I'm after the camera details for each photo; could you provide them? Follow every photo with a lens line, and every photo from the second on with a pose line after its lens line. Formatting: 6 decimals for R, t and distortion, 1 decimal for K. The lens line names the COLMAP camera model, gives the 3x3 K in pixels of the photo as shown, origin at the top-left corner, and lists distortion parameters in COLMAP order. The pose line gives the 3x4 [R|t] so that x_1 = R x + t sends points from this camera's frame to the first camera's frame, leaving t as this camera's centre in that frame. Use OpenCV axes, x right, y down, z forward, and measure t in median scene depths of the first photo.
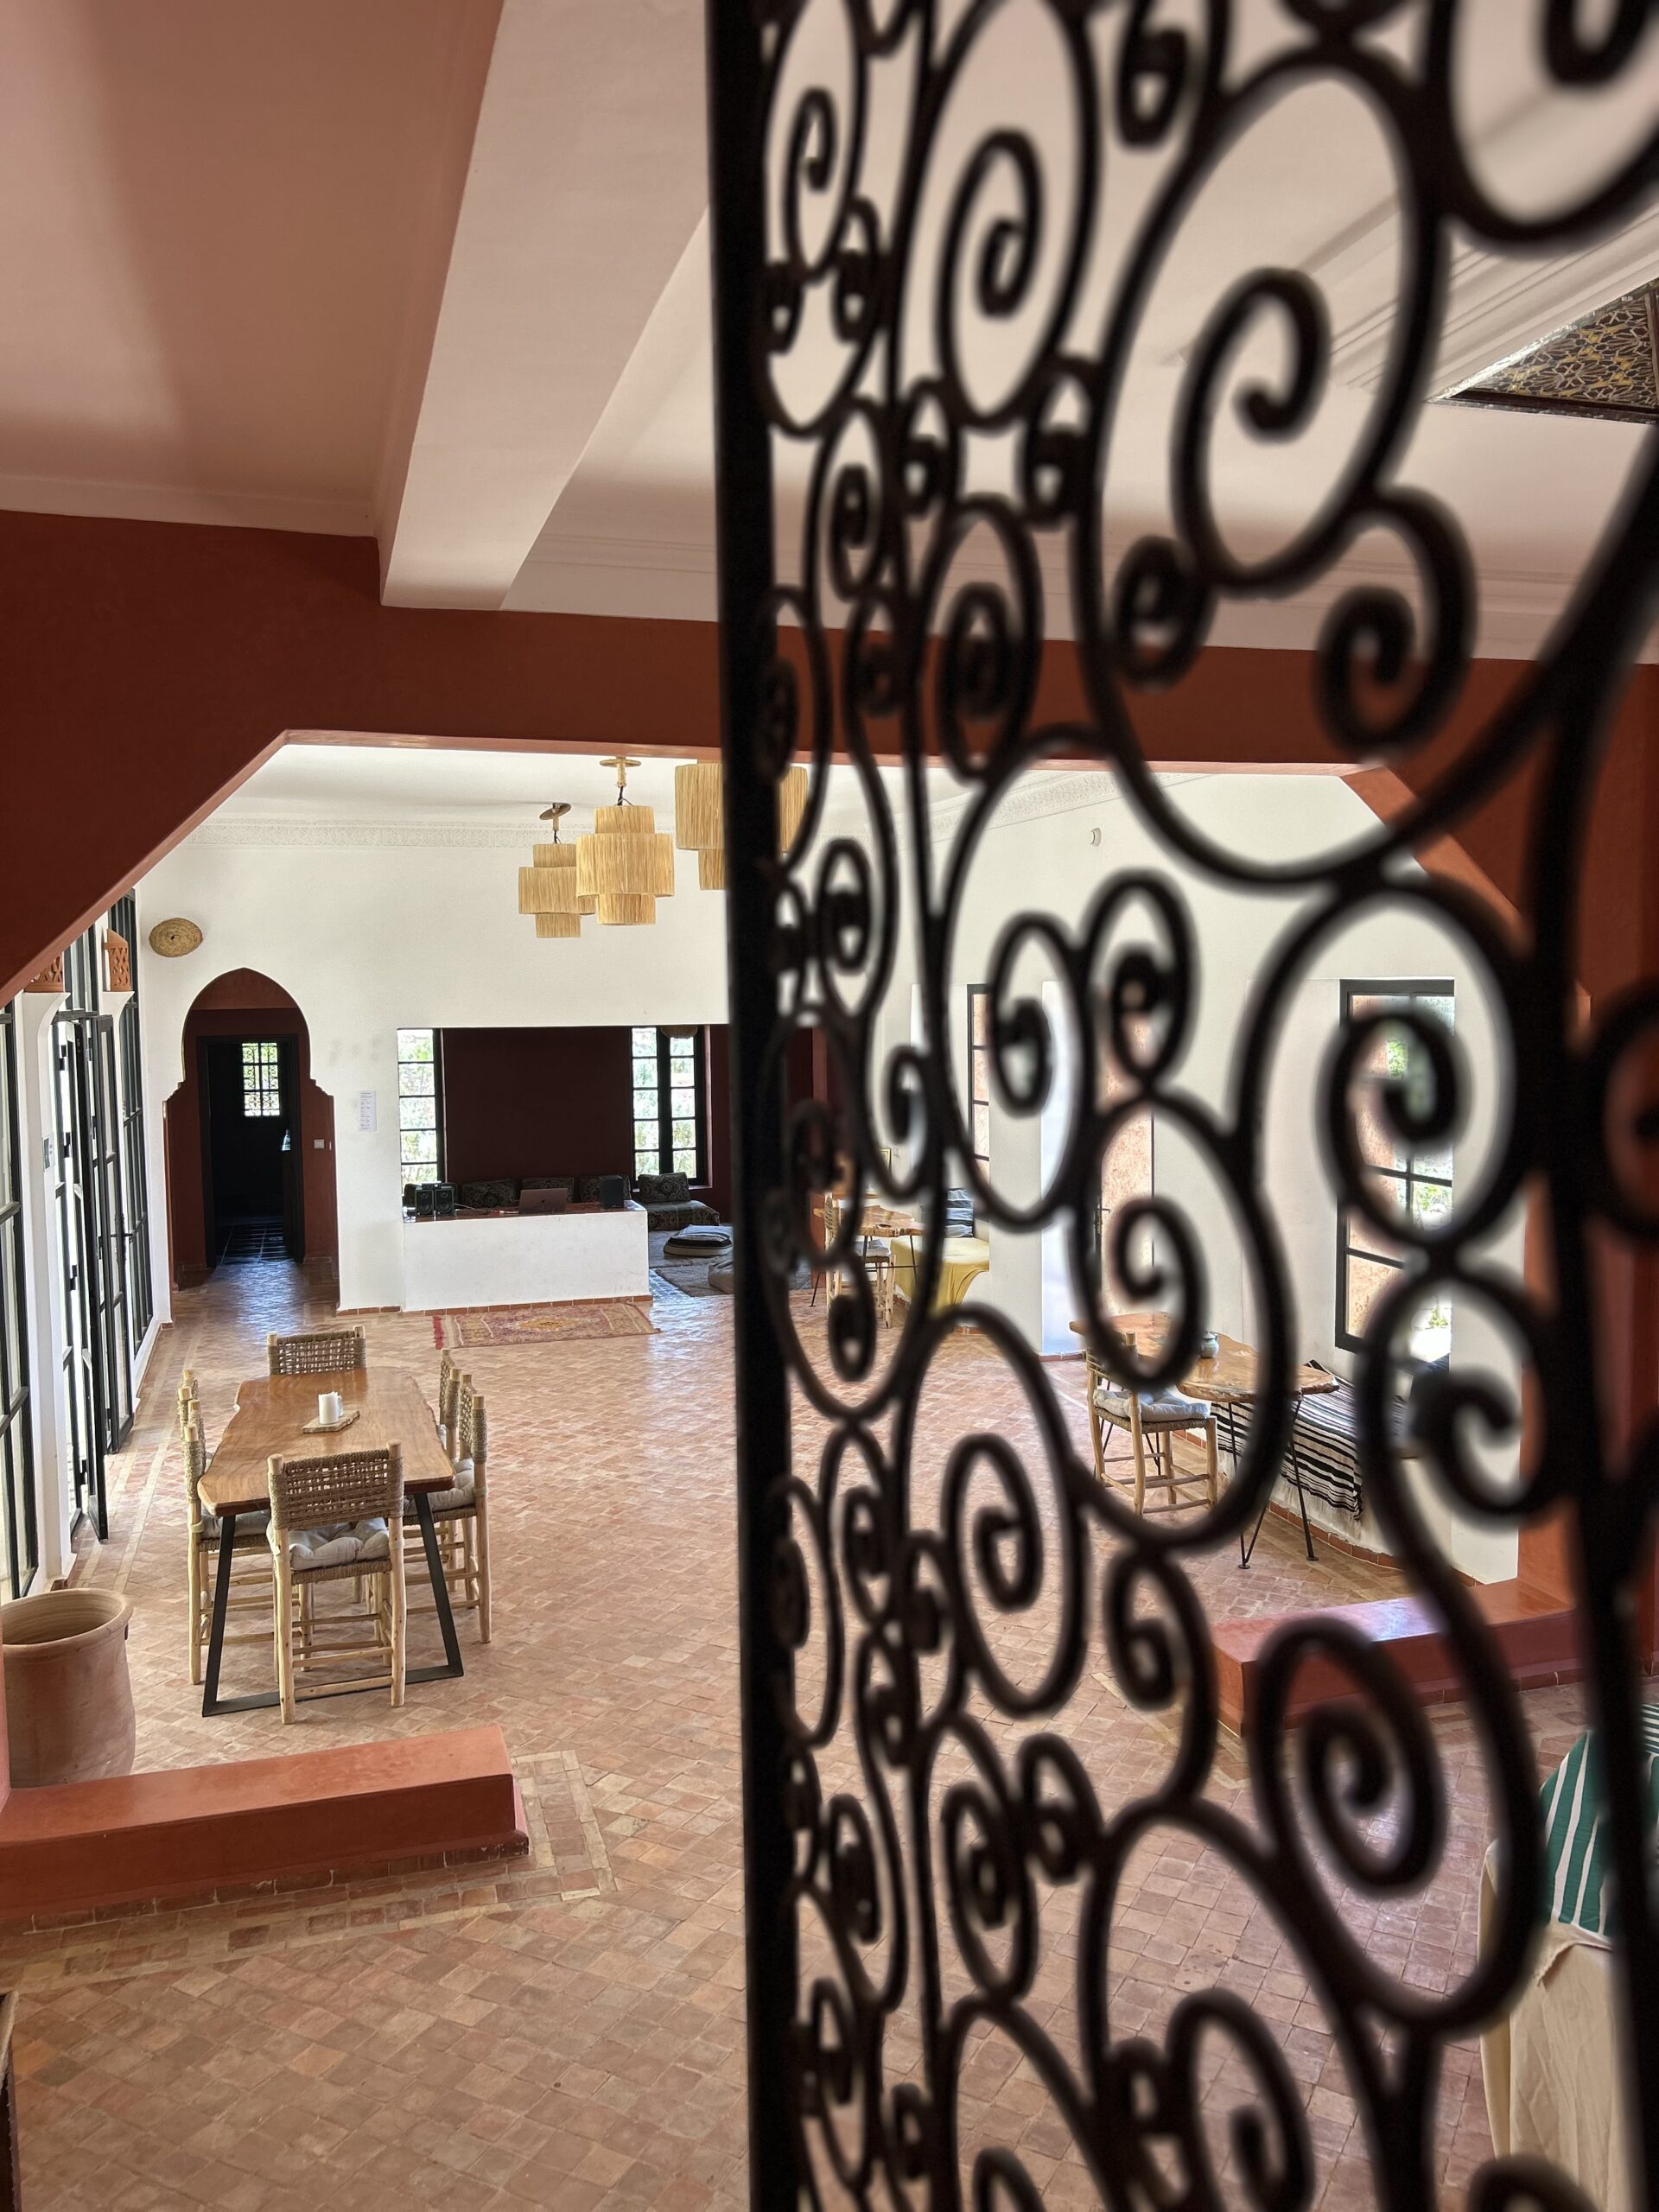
lens RADIAL K [[1688.9, 0, 825.1], [0, 1688.9, 1099.3], [0, 0, 1]] dist [0.048609, -0.051881]
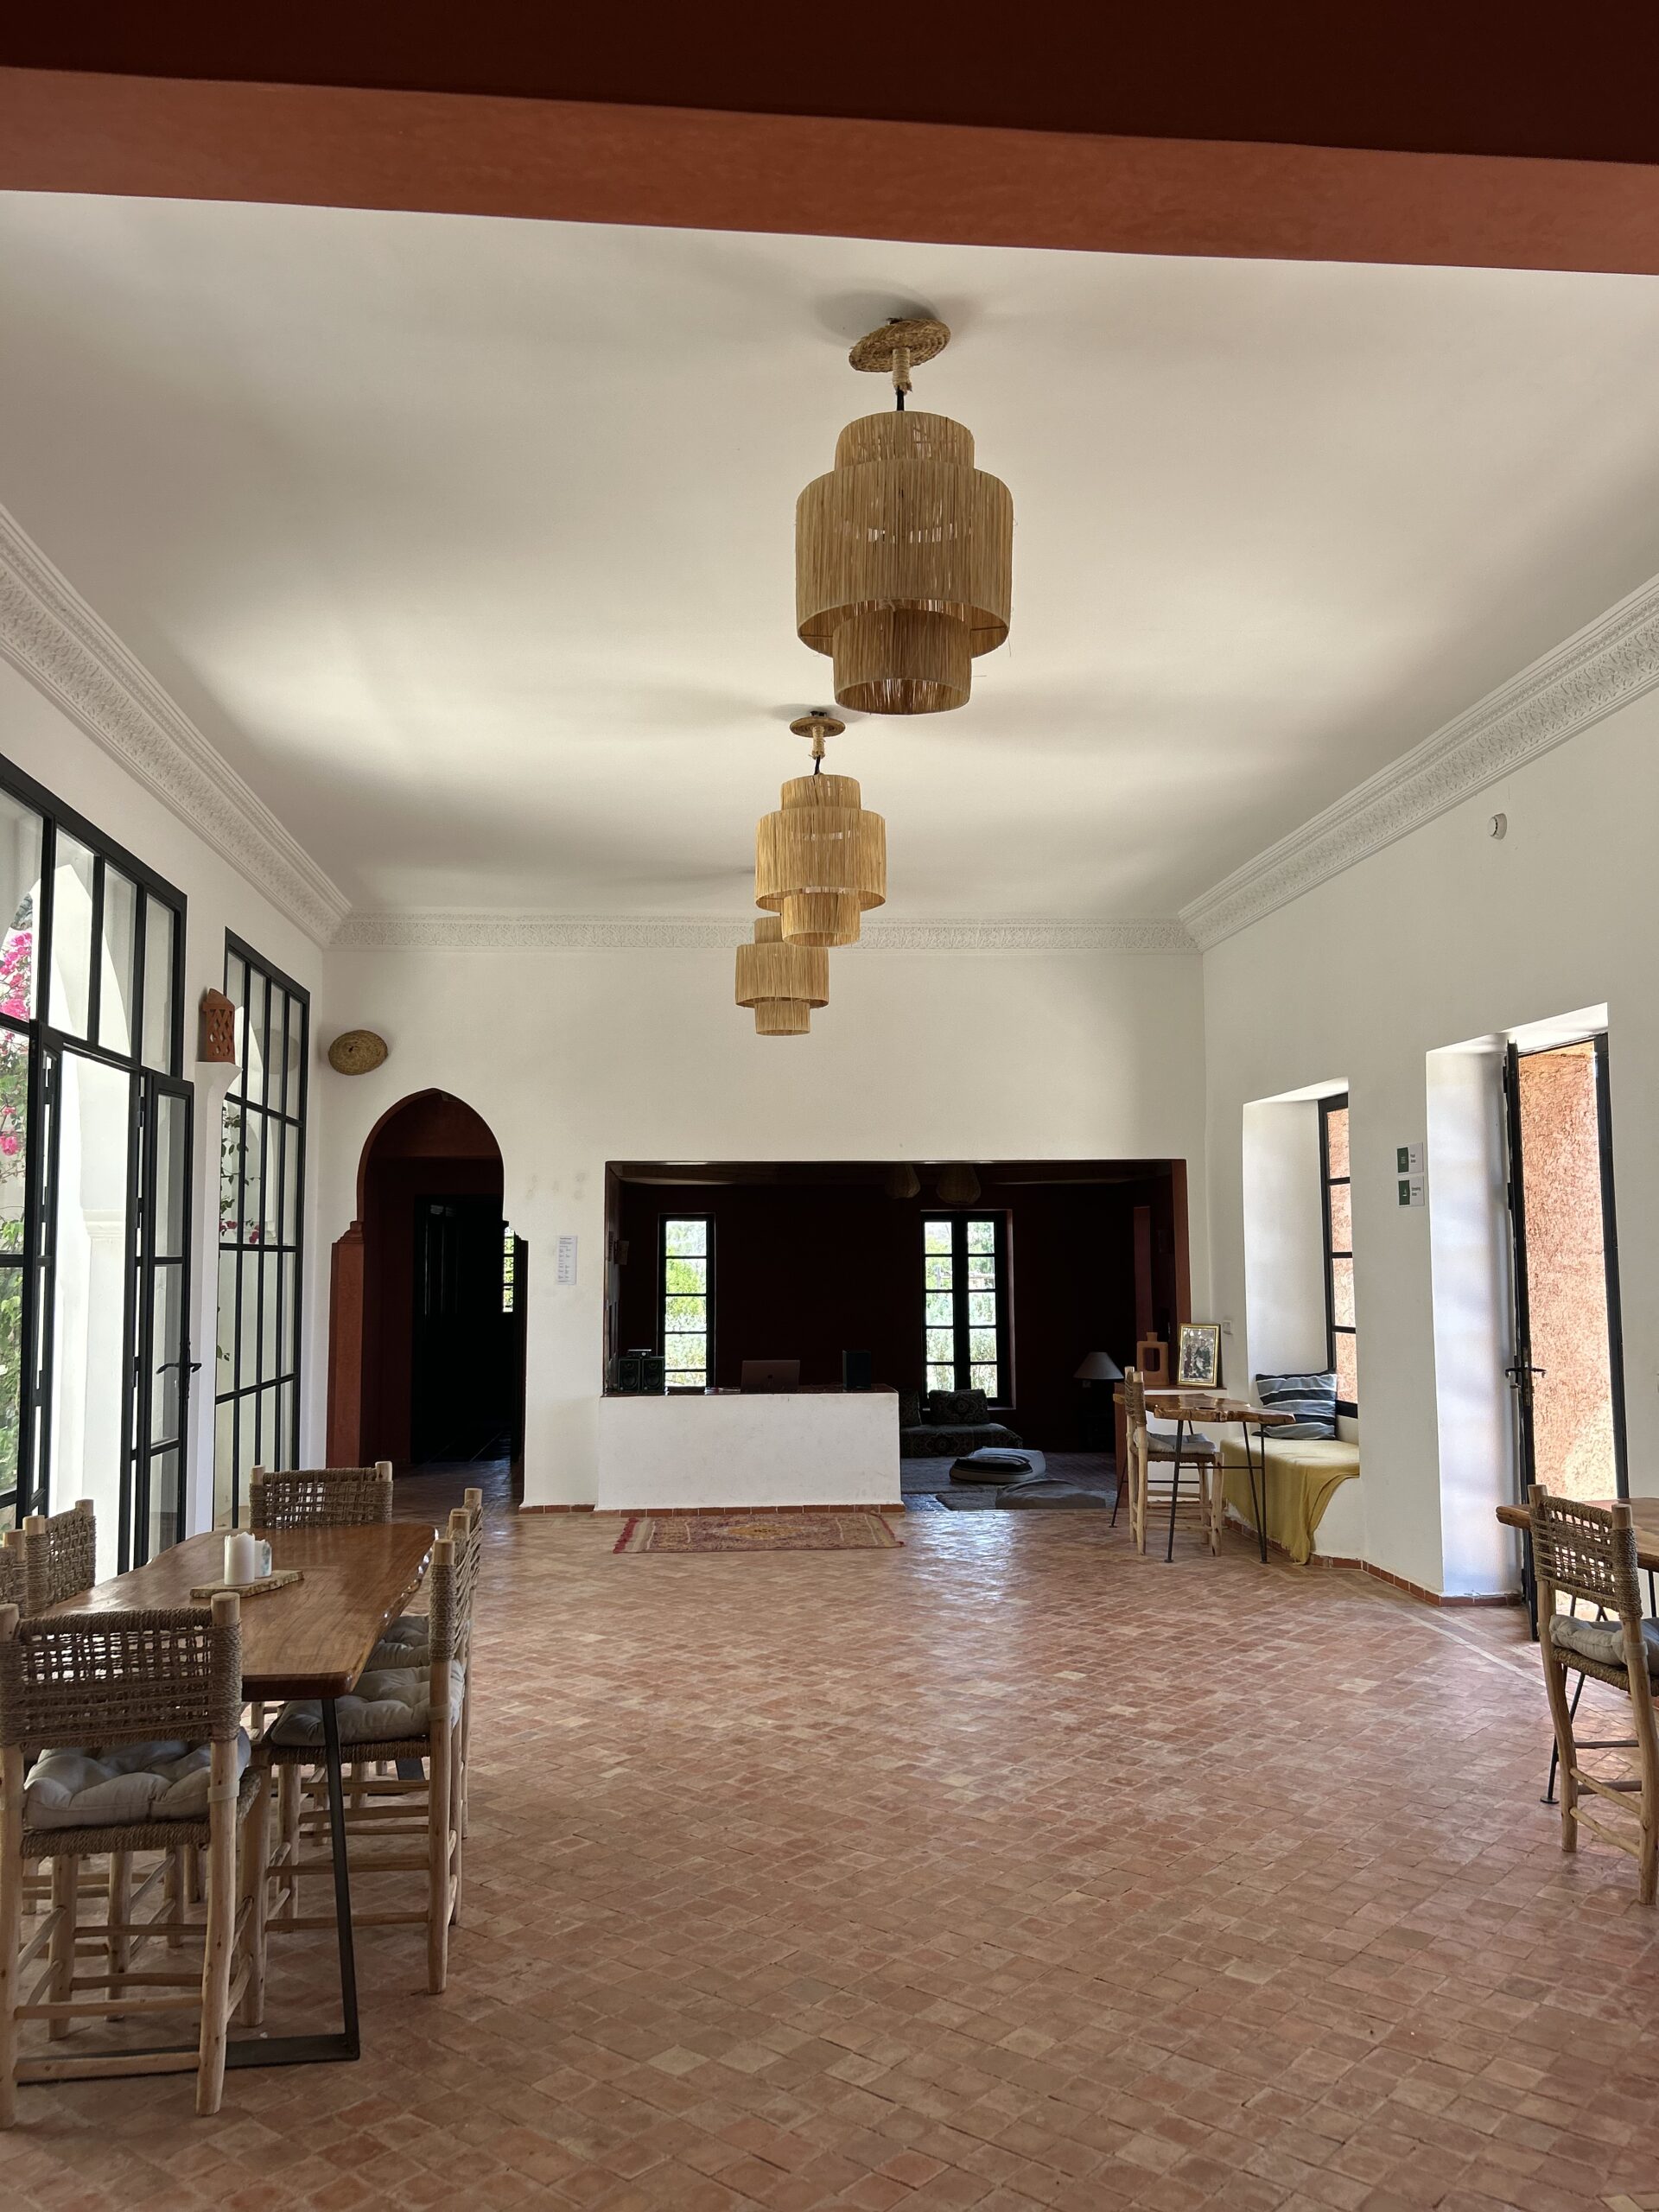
lens RADIAL K [[1688.9, 0, 821.5], [0, 1688.9, 1117.5], [0, 0, 1]] dist [0.048609, -0.051881]
pose [[0.978581, -0.009517, -0.205643, 0.029648], [-0.021394, 0.988821, -0.147564, 0.075470], [0.204749, 0.148803, 0.967438, 0.290264]]
